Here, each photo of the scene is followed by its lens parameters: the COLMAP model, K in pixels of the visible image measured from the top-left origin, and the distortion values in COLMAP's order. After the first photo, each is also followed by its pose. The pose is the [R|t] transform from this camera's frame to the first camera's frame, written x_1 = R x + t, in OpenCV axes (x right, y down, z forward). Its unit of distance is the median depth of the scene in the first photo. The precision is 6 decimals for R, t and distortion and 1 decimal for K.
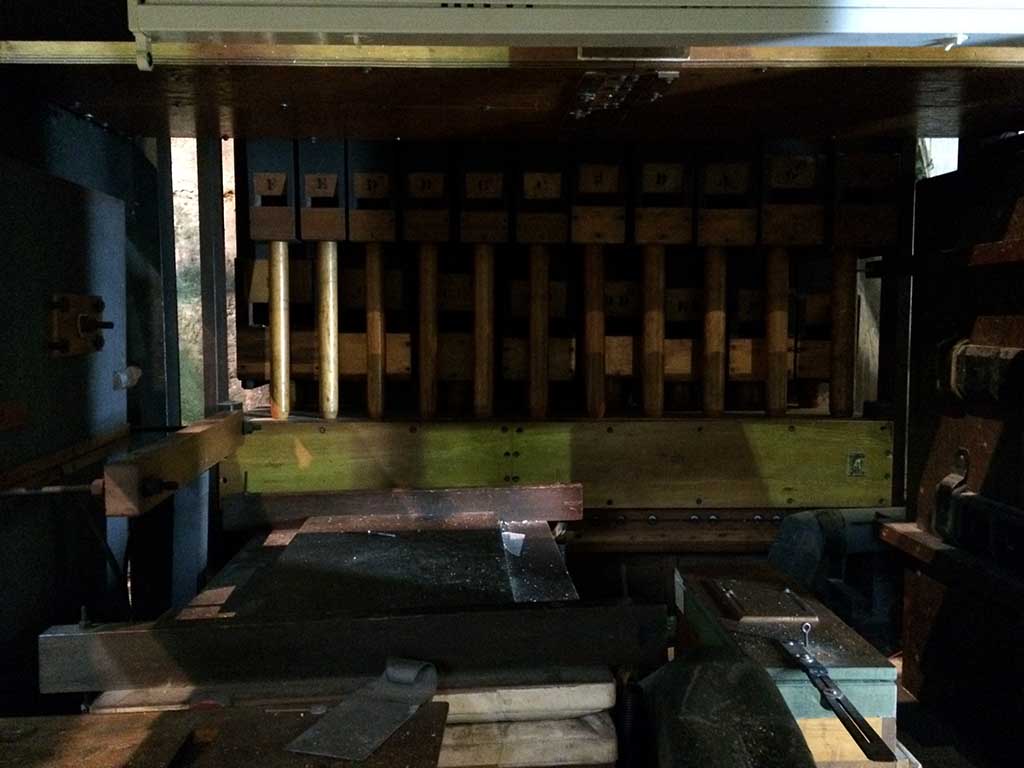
lens RADIAL K [[884.7, 0, 509.3], [0, 884.7, 383.6], [0, 0, 1]] dist [0.081029, -0.060070]
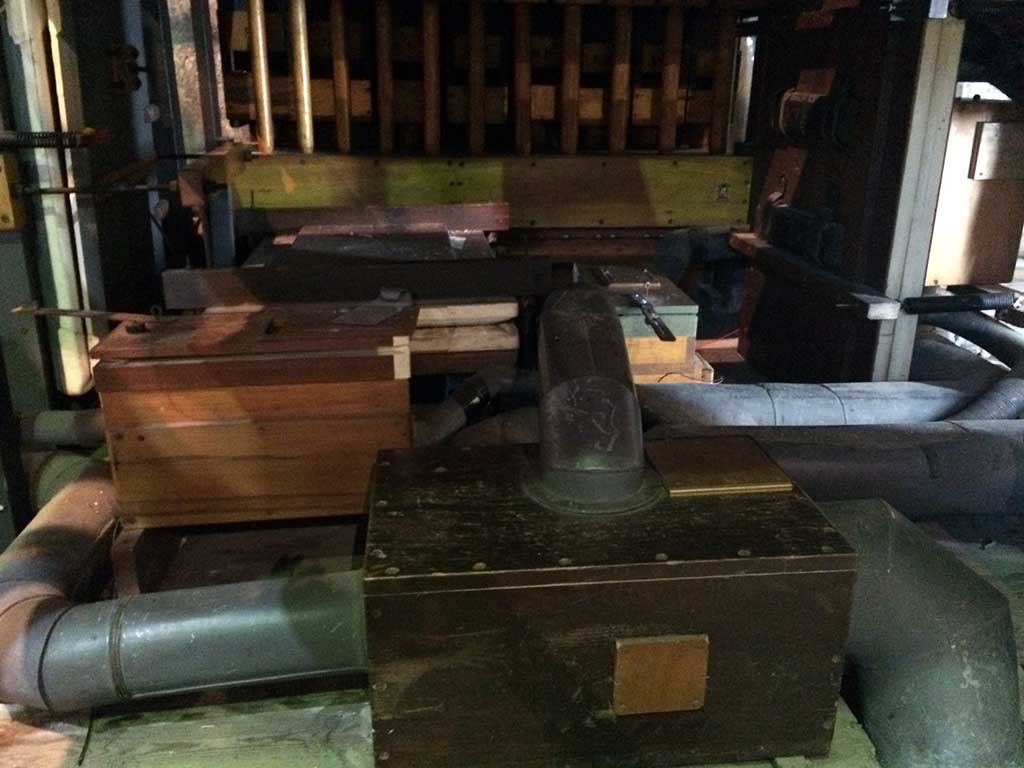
lens RADIAL K [[884.7, 0, 509.8], [0, 884.7, 385.3], [0, 0, 1]] dist [0.081029, -0.060070]
pose [[0.998178, -0.010113, 0.059479, 0.001301], [-0.005991, 0.964365, 0.264507, 0.021195], [-0.060034, -0.264382, 0.962548, -0.303512]]
